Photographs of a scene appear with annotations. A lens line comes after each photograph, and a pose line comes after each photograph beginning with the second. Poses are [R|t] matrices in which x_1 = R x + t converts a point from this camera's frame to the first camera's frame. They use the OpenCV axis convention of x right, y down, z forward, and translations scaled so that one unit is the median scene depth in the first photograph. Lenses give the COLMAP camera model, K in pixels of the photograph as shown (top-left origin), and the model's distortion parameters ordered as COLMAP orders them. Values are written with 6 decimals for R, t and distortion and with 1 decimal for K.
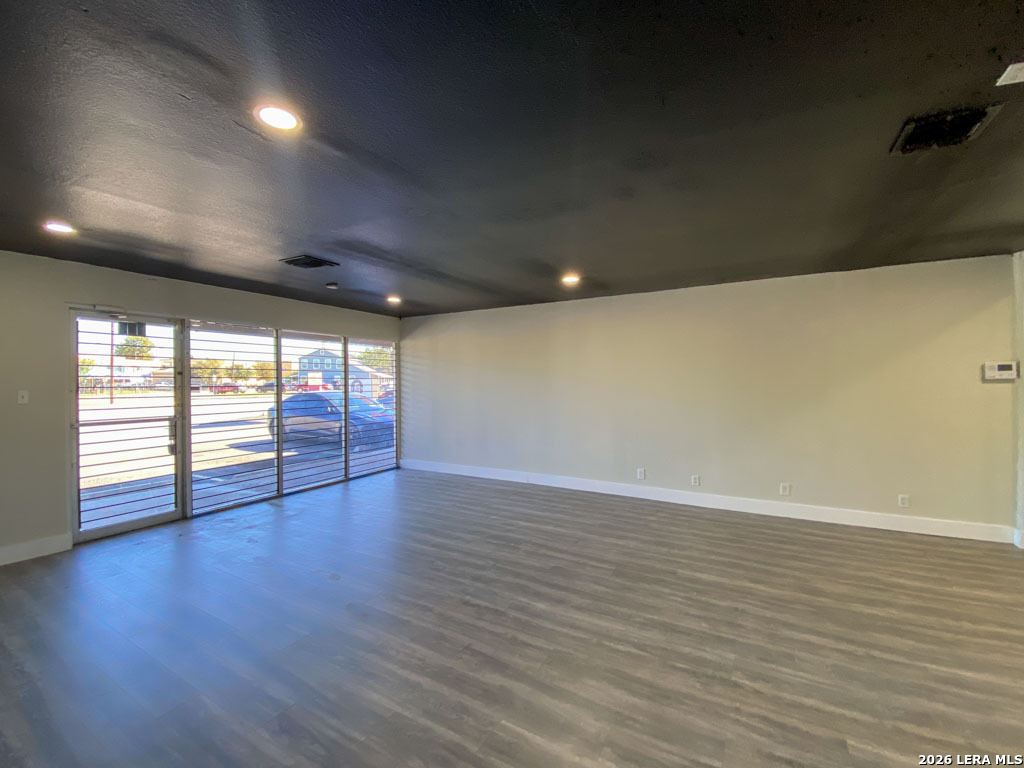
lens RADIAL K [[434.0, 0, 512.0], [0, 434.0, 384.0], [0, 0, 1]] dist [0.001817, -0.012044]
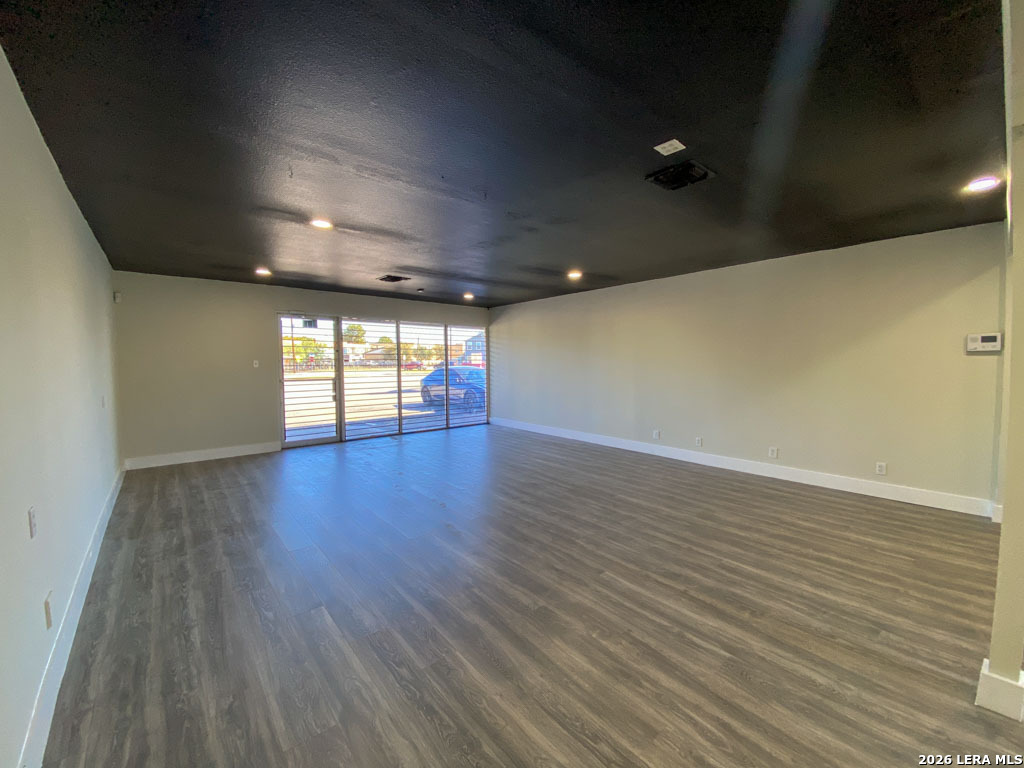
lens RADIAL K [[405.4, 0, 512.0], [0, 405.4, 384.0], [0, 0, 1]] dist [0.024092, -0.021178]
pose [[0.940225, 0.021764, -0.339858, 0.403497], [-0.004738, 0.998695, 0.050849, 0.020792], [0.340521, -0.046200, 0.939101, -0.226220]]
